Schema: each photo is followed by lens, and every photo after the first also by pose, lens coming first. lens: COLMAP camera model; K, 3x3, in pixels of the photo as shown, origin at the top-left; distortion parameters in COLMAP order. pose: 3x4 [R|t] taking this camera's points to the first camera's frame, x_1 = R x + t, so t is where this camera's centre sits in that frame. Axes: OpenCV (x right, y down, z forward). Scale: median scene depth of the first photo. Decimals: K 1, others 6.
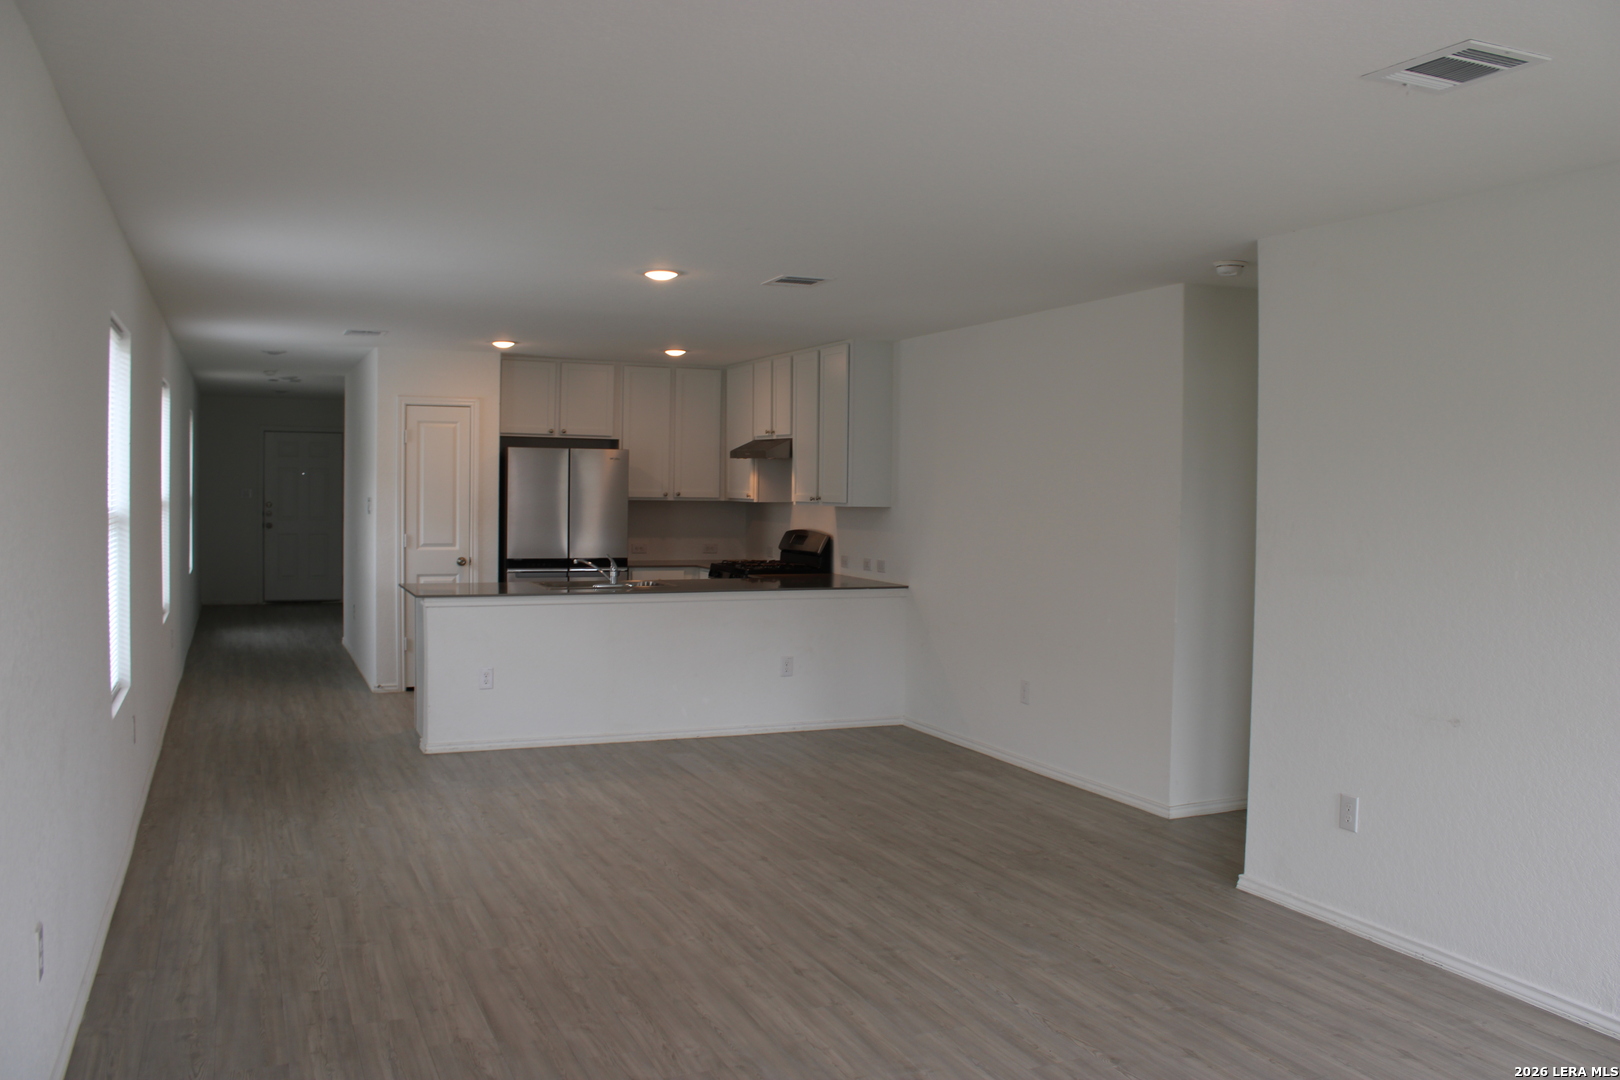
lens RADIAL K [[1329.6, 0, 810.0], [0, 1329.6, 540.0], [0, 0, 1]] dist [0.002129, -0.000195]
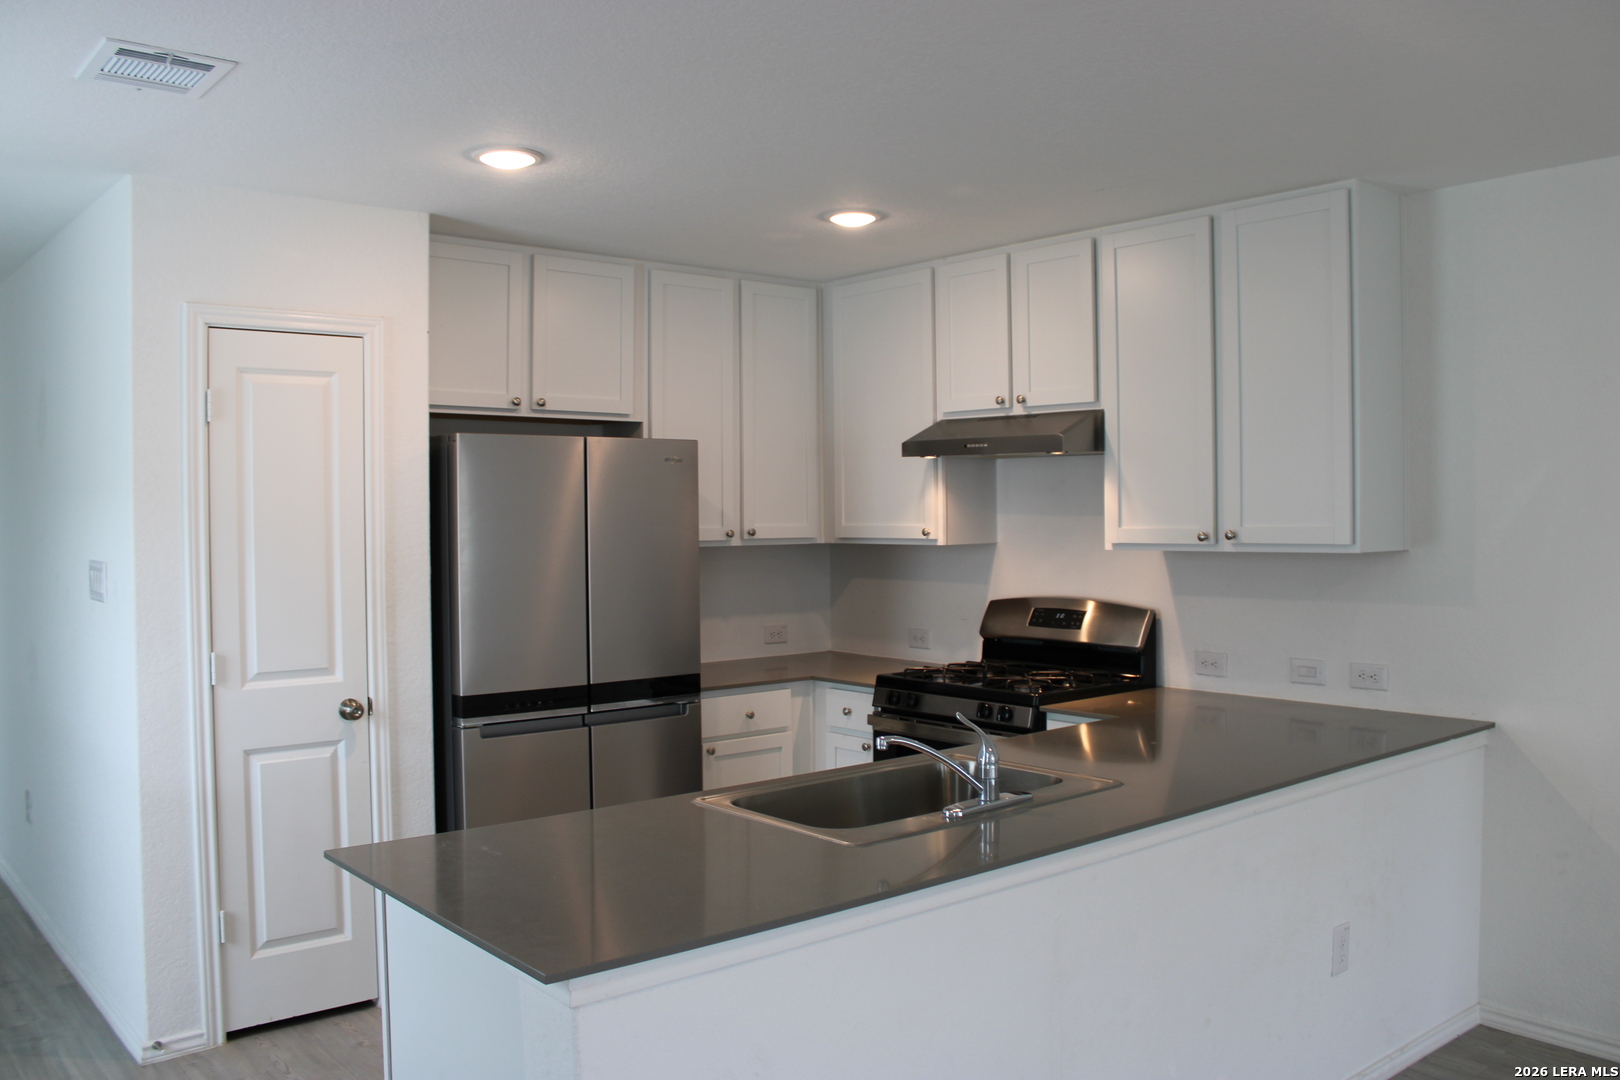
lens RADIAL K [[1353.6, 0, 808.4], [0, 1353.6, 562.8], [0, 0, 1]] dist [-0.082117, 0.130883]
pose [[0.963477, -0.030810, 0.266014, -0.233057], [0.031555, 0.999501, 0.001474, -0.025575], [-0.265926, 0.006974, 0.963968, 0.553822]]
